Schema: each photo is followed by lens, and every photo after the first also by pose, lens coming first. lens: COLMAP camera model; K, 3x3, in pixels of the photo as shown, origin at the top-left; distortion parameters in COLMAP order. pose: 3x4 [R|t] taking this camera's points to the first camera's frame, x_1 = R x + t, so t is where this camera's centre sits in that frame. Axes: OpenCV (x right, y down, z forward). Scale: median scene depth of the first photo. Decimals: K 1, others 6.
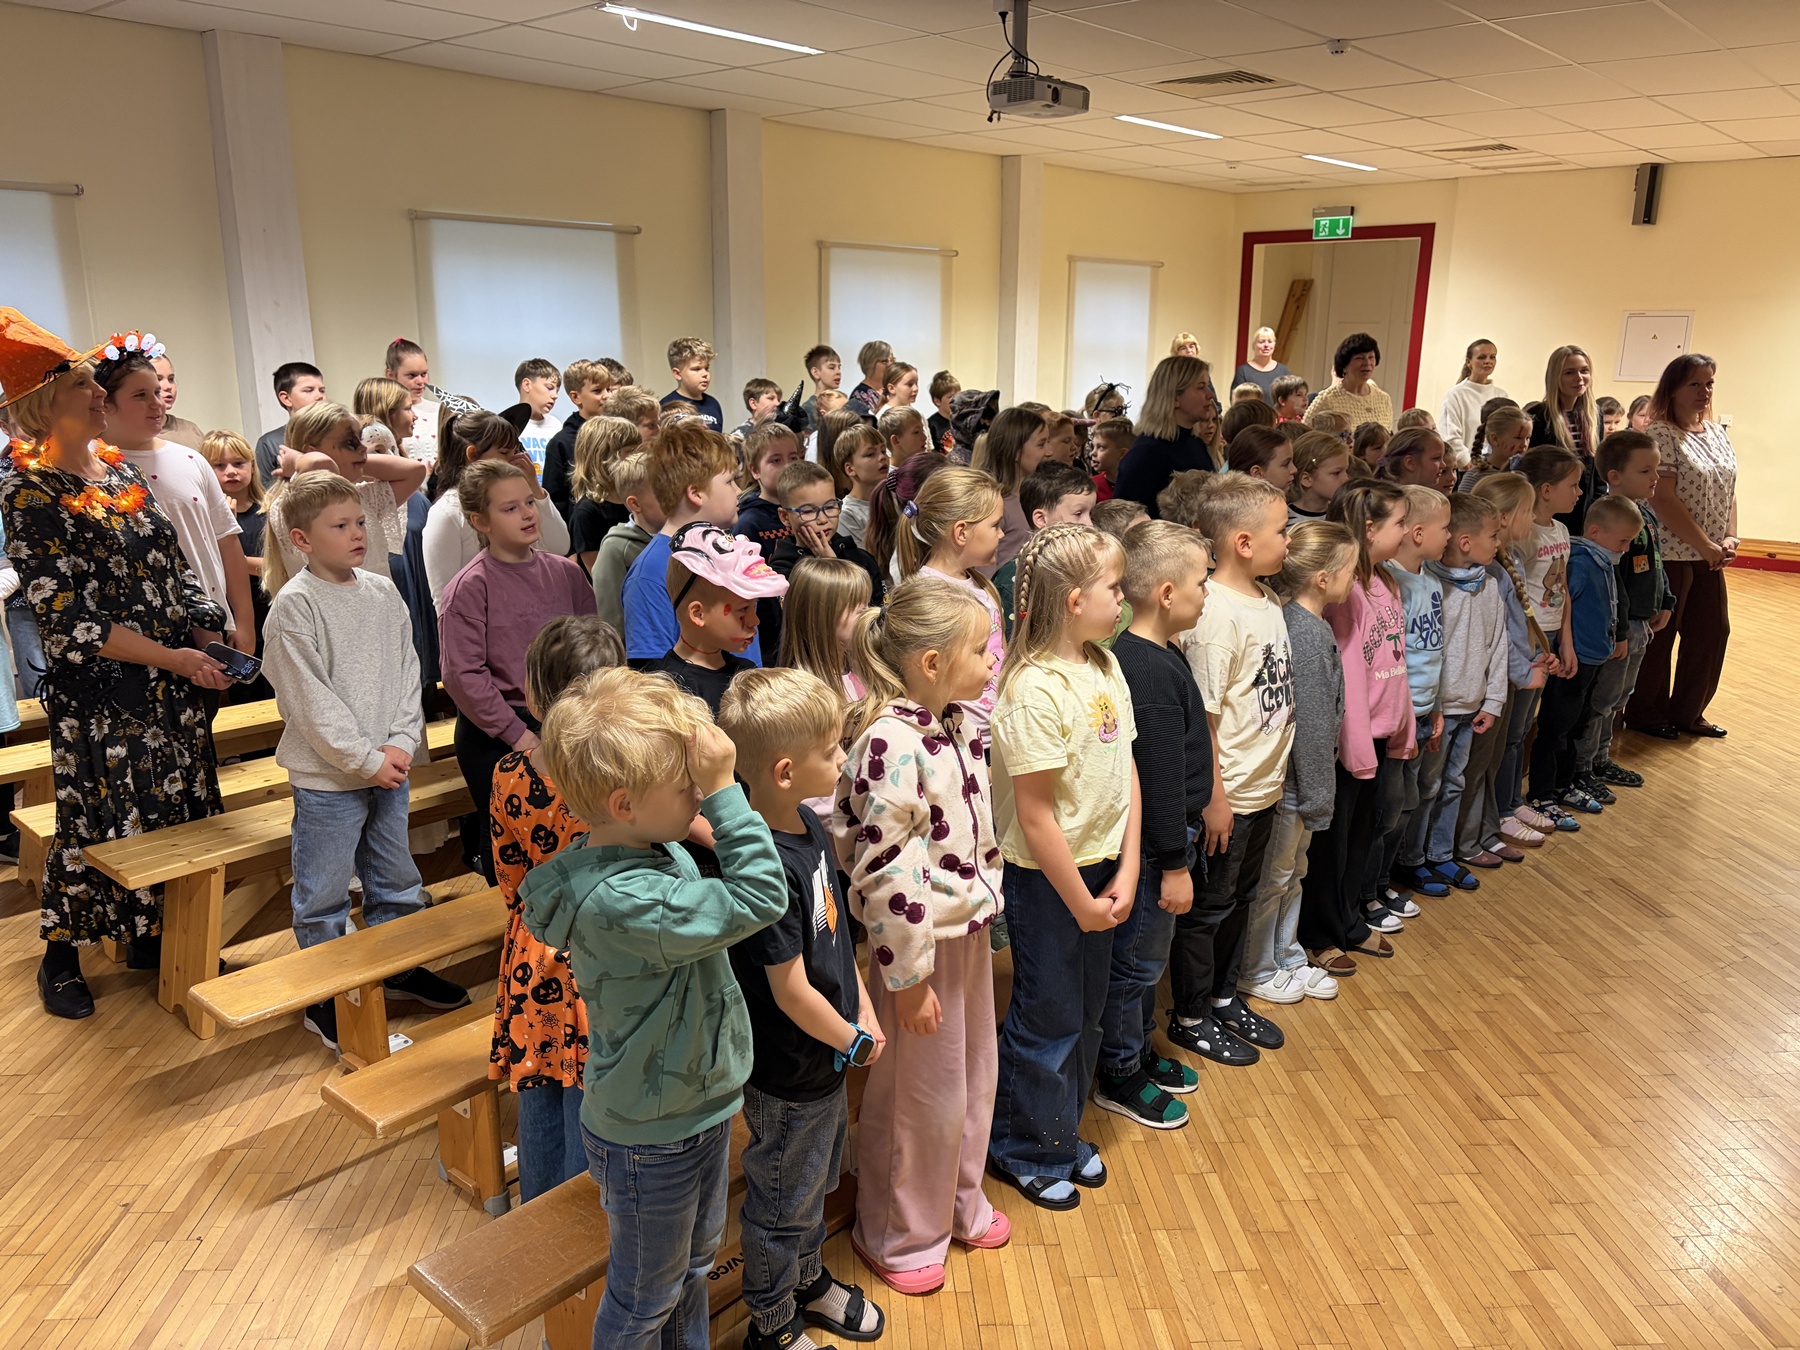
lens RADIAL K [[1333.9, 0, 914.7], [0, 1333.9, 680.0], [0, 0, 1]] dist [0.038887, -0.046982]
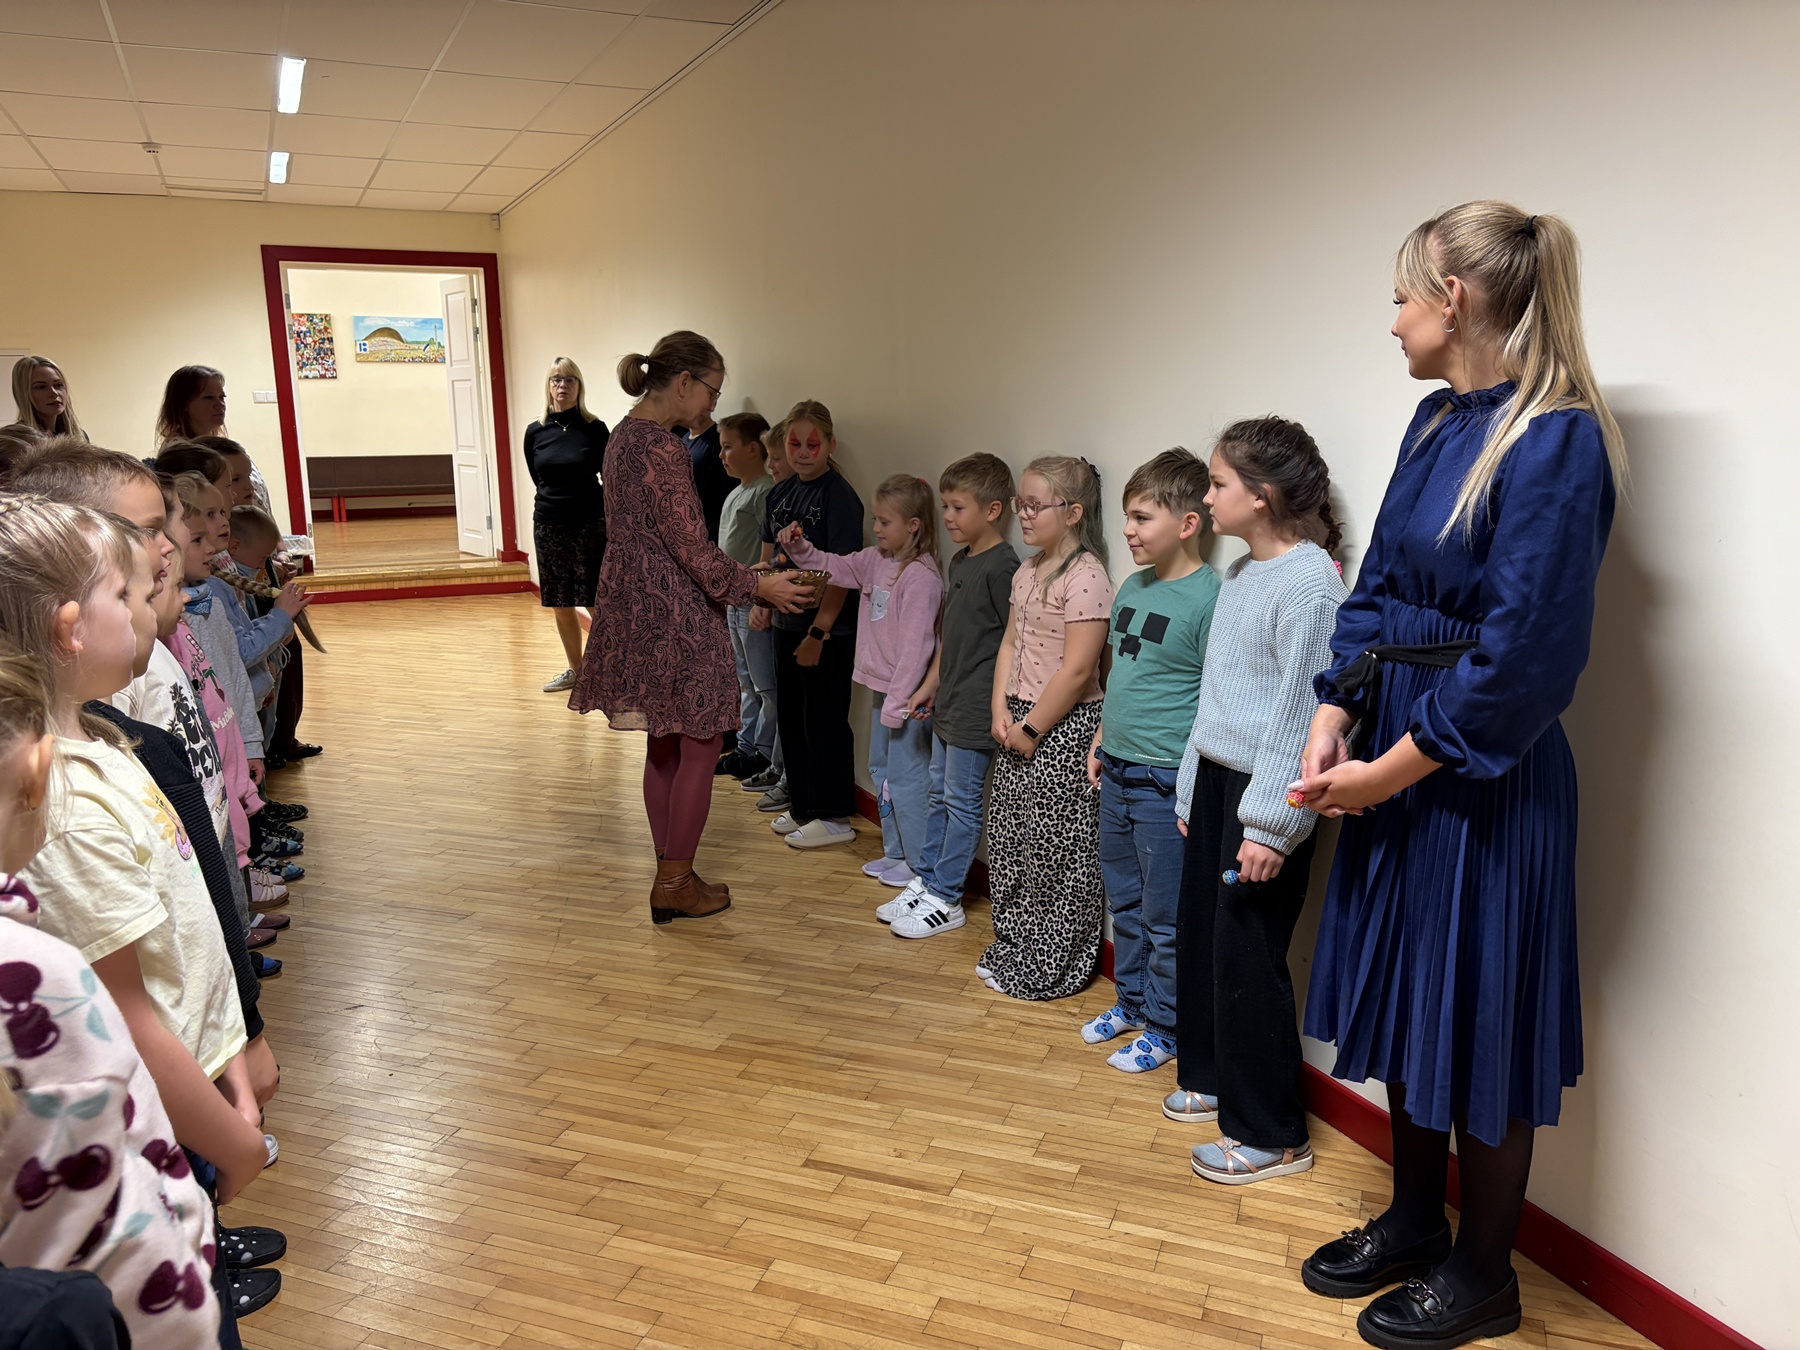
lens RADIAL K [[1333.9, 0, 915.5], [0, 1333.9, 666.0], [0, 0, 1]] dist [0.038887, -0.046982]
pose [[0.389208, -0.178174, 0.903754, -0.156222], [0.235838, 0.967689, 0.089214, -0.007147], [-0.890448, 0.178417, 0.418652, 0.300553]]
